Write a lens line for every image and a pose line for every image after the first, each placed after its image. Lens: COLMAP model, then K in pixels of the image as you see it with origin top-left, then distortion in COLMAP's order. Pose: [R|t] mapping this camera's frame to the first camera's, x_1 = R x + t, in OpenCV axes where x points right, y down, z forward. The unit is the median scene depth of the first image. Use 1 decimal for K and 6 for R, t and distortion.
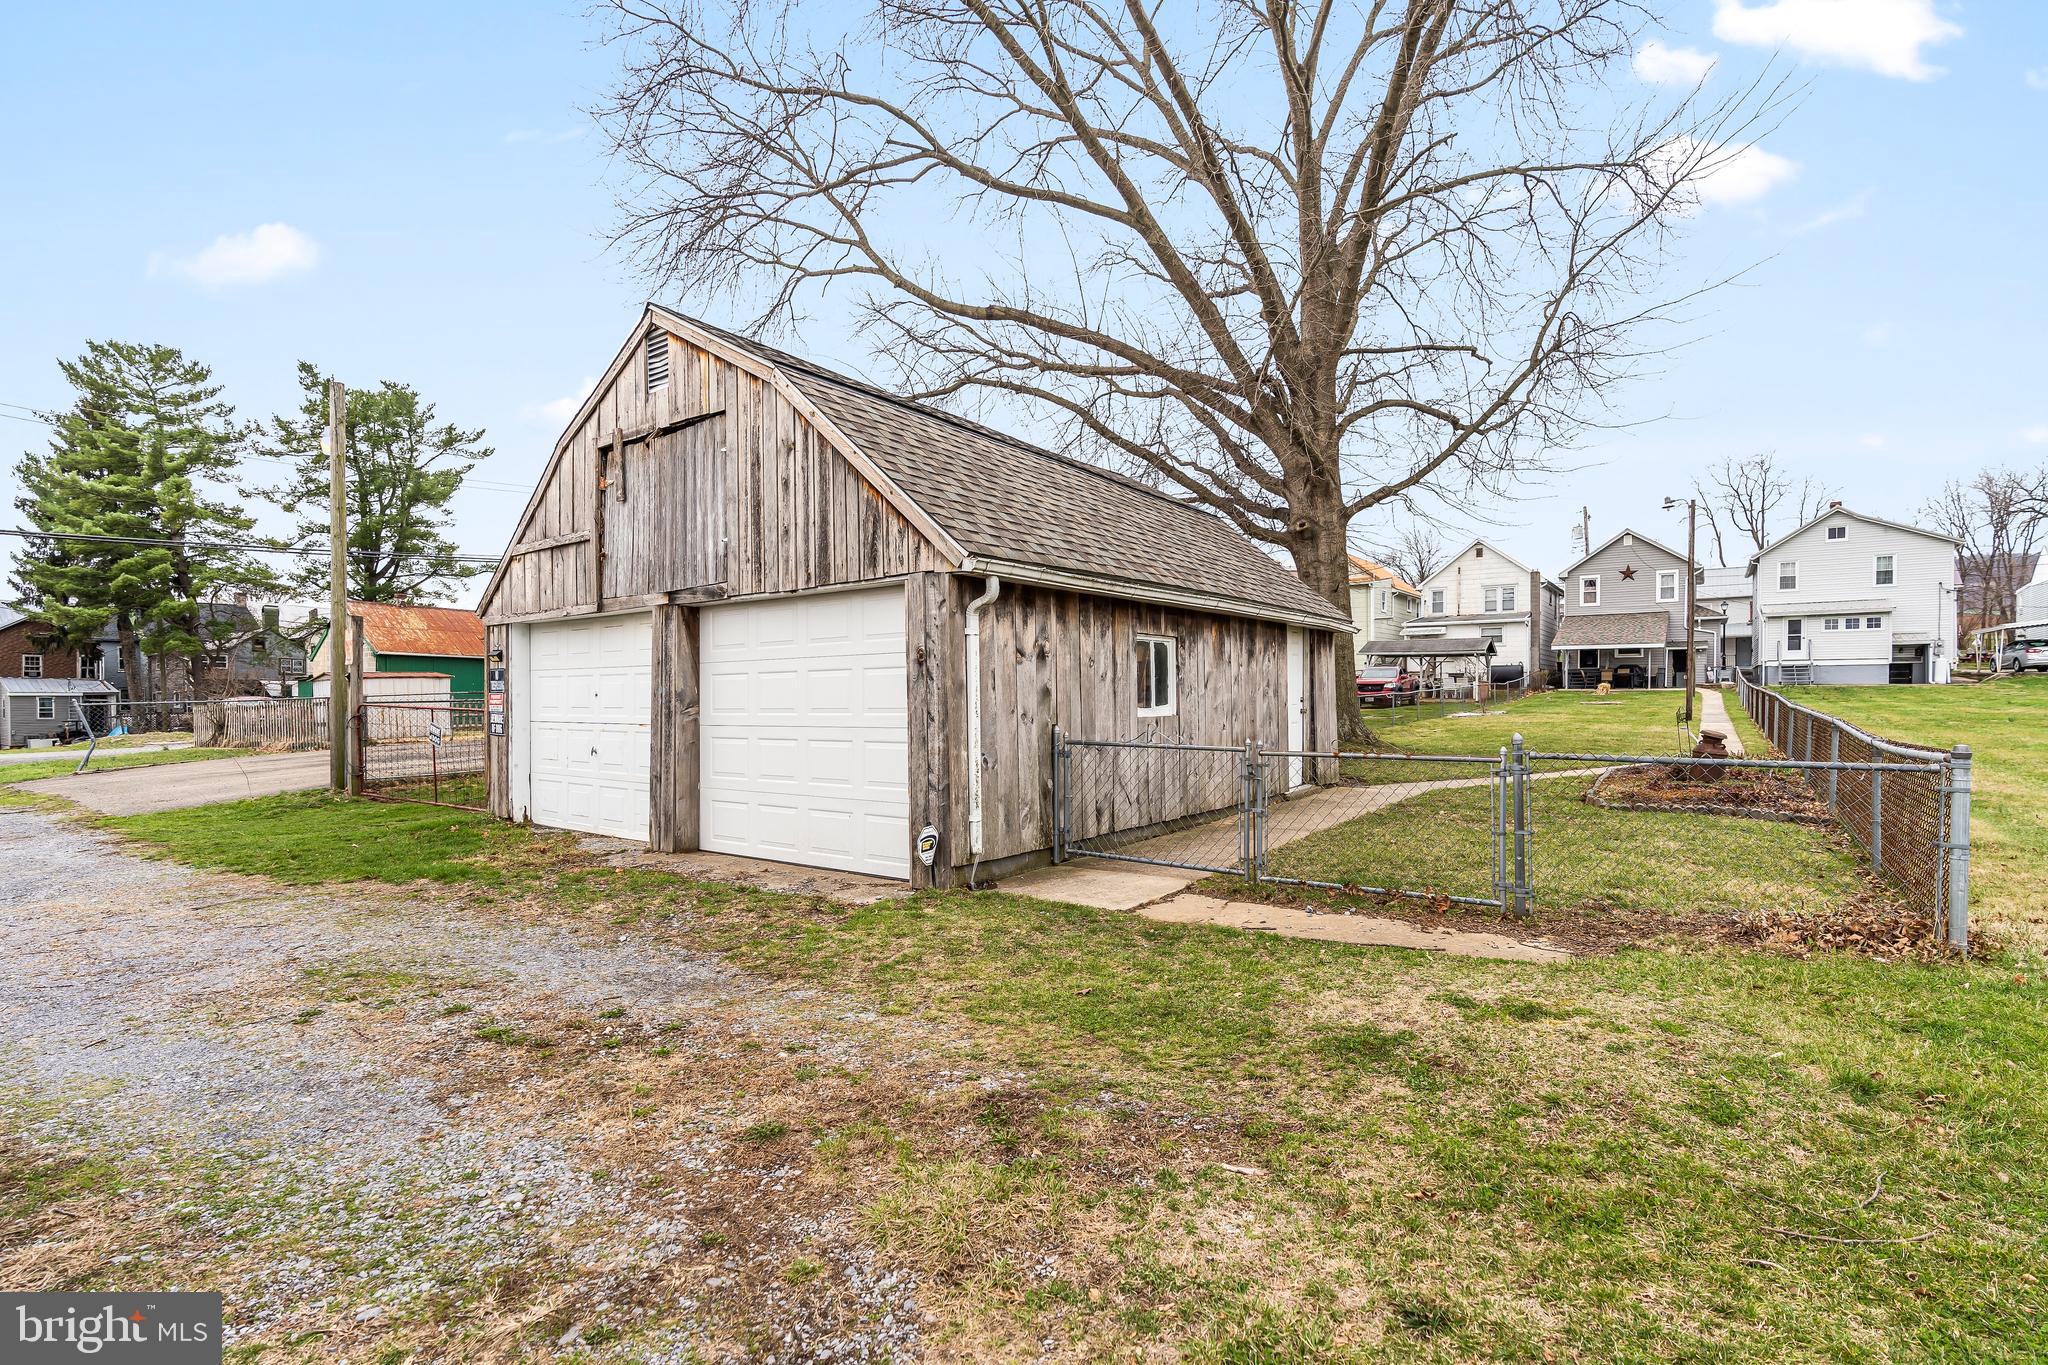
lens RADIAL K [[936.2, 0, 1028.1], [0, 936.2, 695.4], [0, 0, 1]] dist [-0.005518, 0.002706]
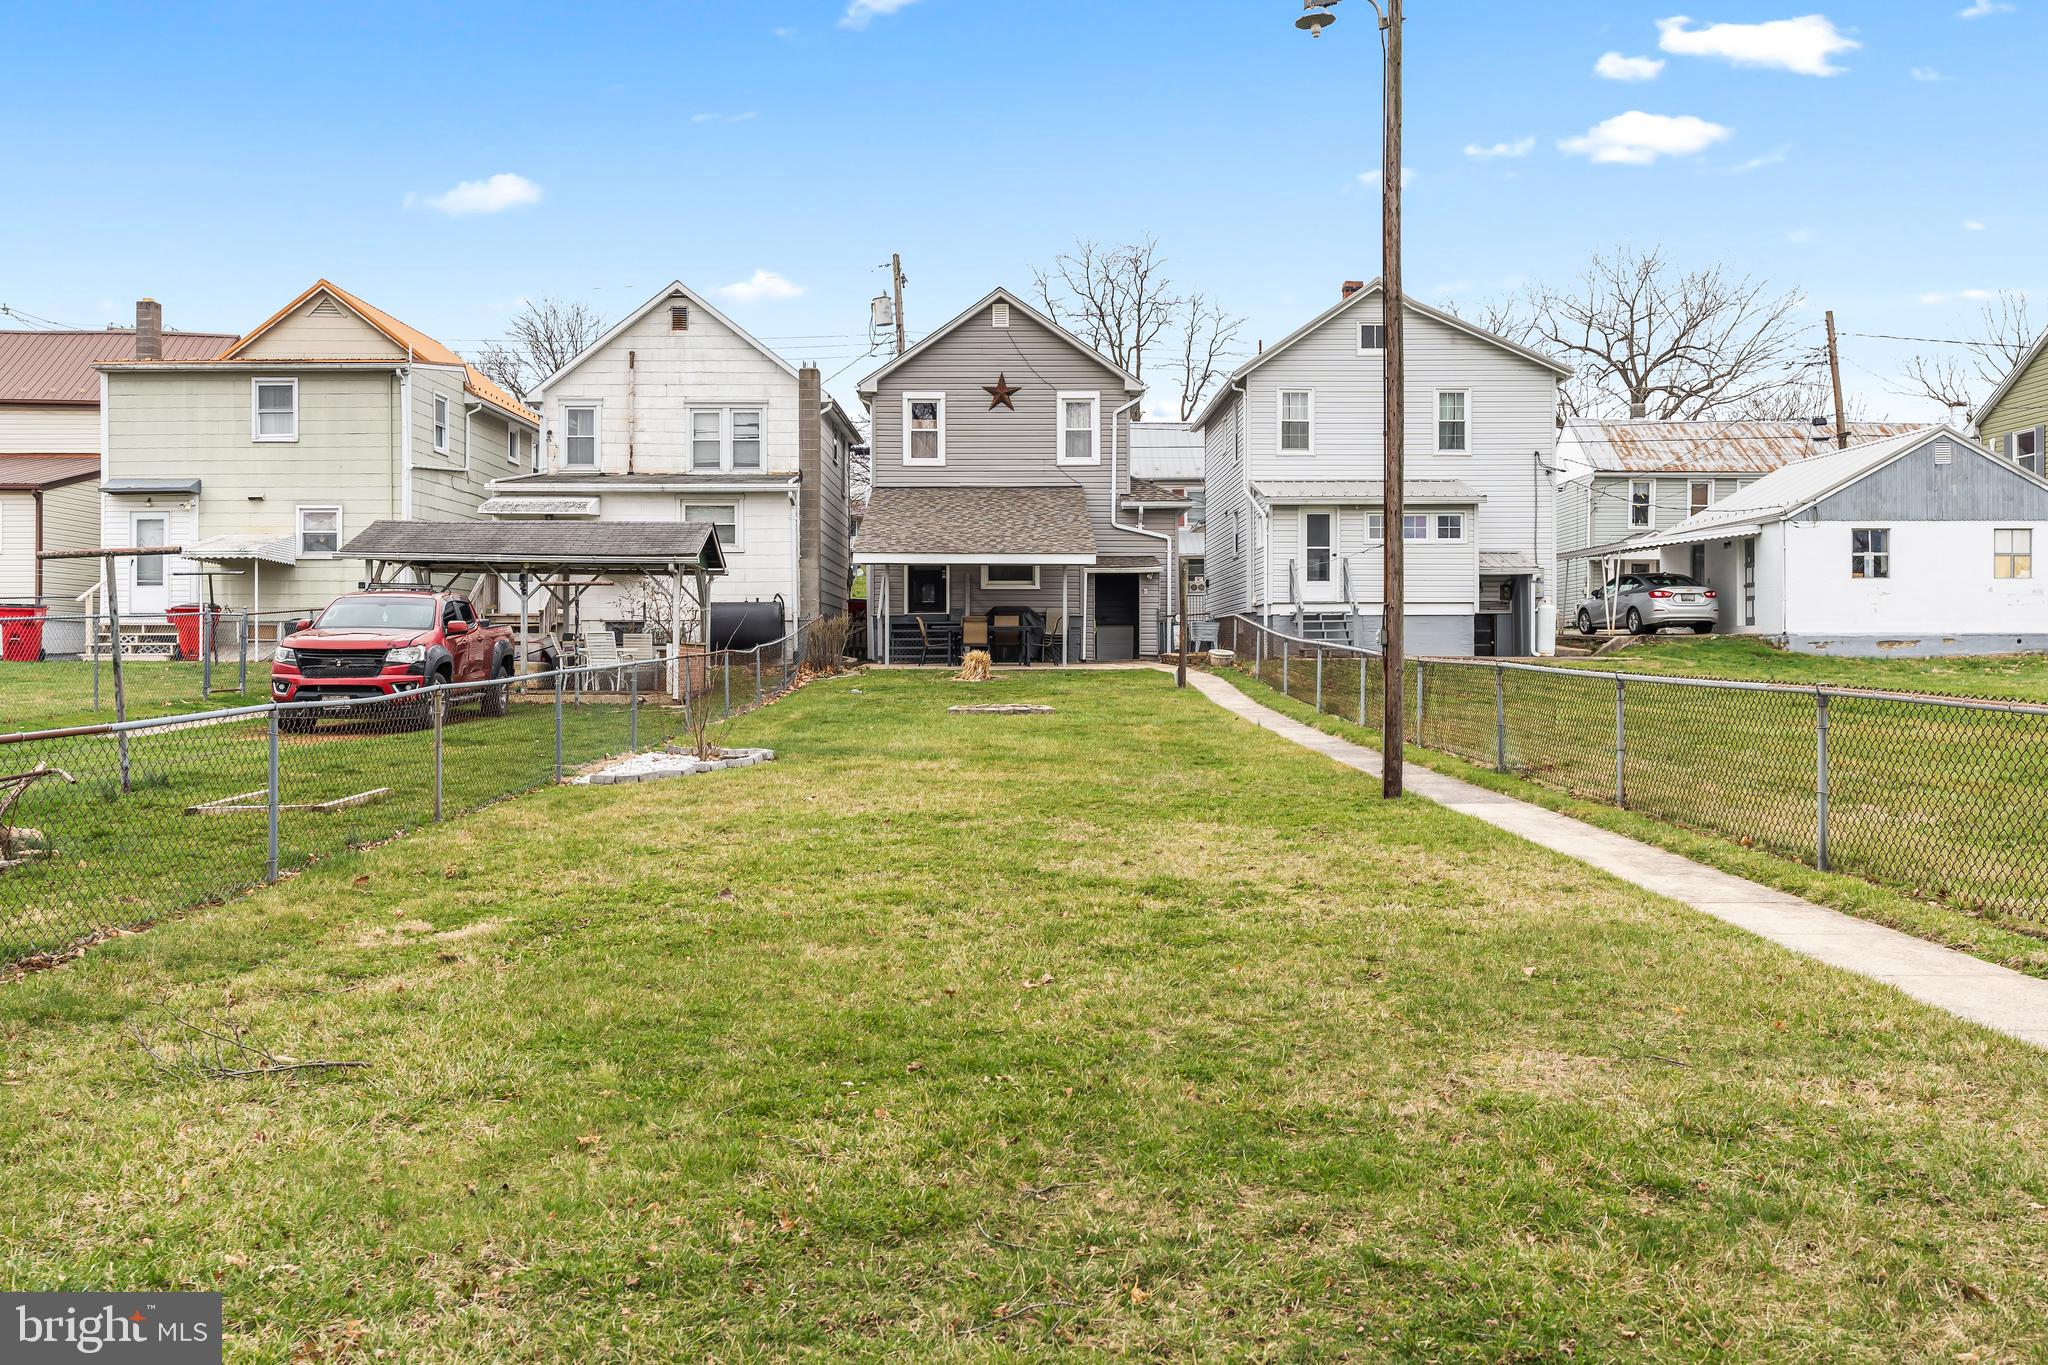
lens RADIAL K [[1808.8, 0, 1026.2], [0, 1808.8, 682.9], [0, 0, 1]] dist [-0.002507, 0.001325]
pose [[0.800739, -0.004252, 0.598999, 0.167489], [0.000058, 0.999975, 0.007021, -0.004842], [-0.599014, -0.005588, 0.800719, 0.354667]]
